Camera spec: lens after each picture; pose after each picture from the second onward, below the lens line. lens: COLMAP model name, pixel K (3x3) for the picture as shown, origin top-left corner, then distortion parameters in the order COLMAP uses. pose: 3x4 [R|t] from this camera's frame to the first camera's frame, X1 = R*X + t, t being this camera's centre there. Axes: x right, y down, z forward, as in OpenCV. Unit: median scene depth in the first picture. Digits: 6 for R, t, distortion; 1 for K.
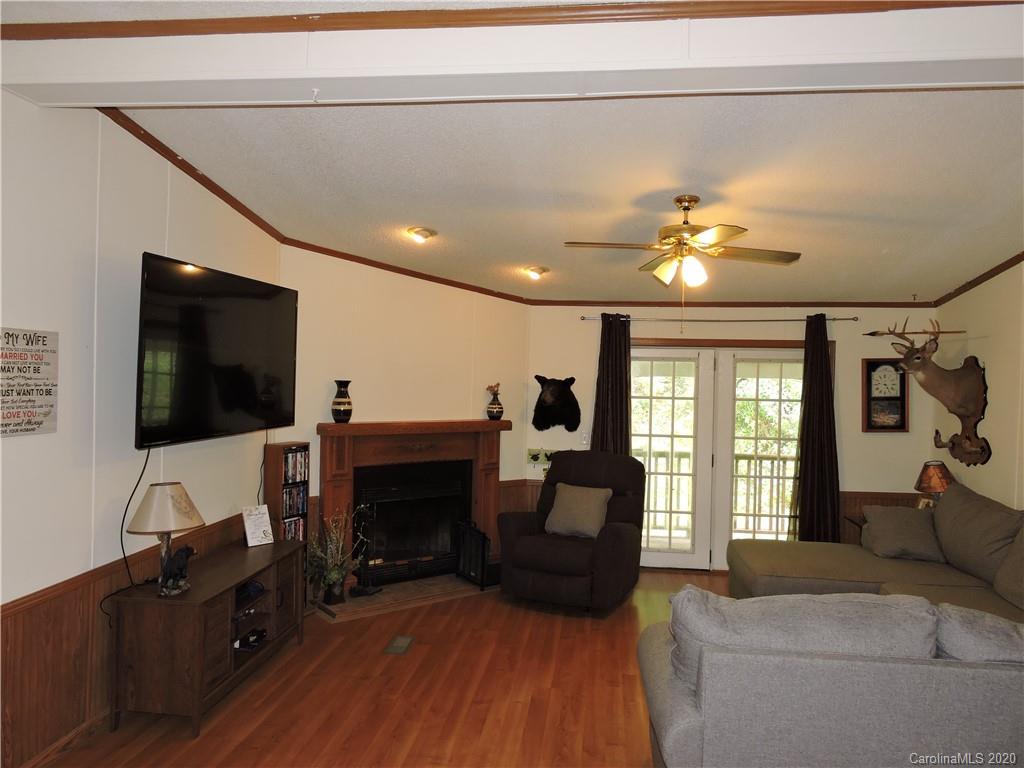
lens RADIAL K [[731.0, 0, 510.2], [0, 731.0, 380.1], [0, 0, 1]] dist [-0.003917, -0.000091]
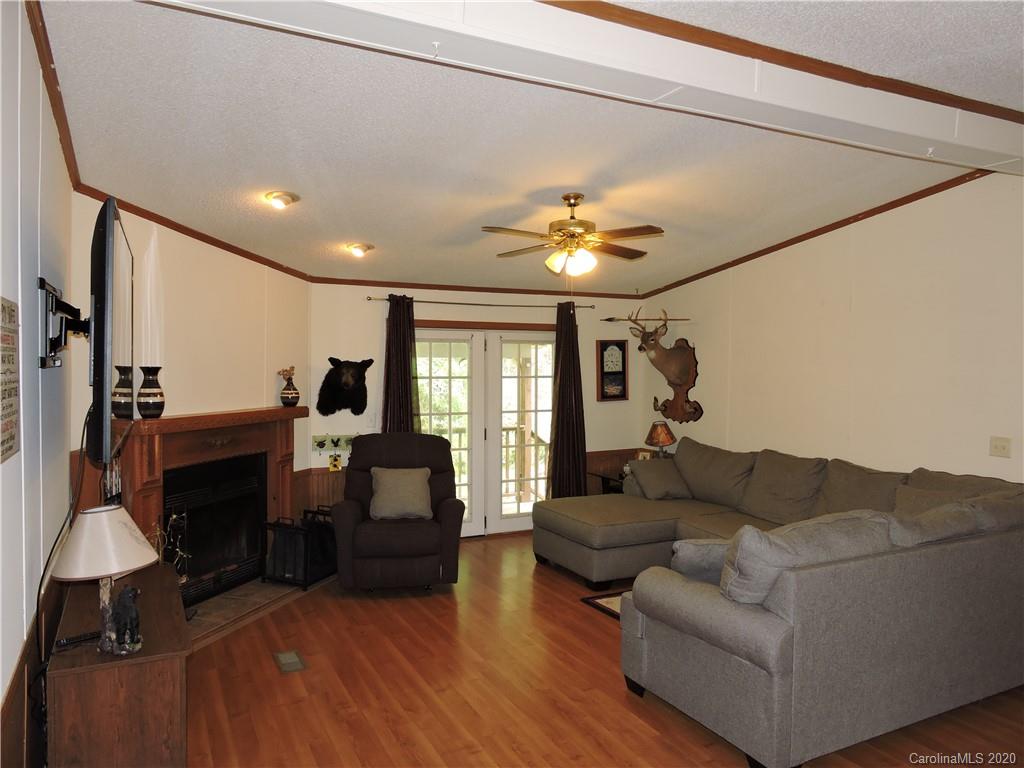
lens RADIAL K [[731.0, 0, 507.2], [0, 731.0, 381.5], [0, 0, 1]] dist [-0.003917, -0.000091]
pose [[0.830145, -0.031079, 0.556680, -0.333485], [0.015332, 0.999340, 0.032927, -0.003529], [-0.557336, -0.018799, 0.830074, 0.093435]]
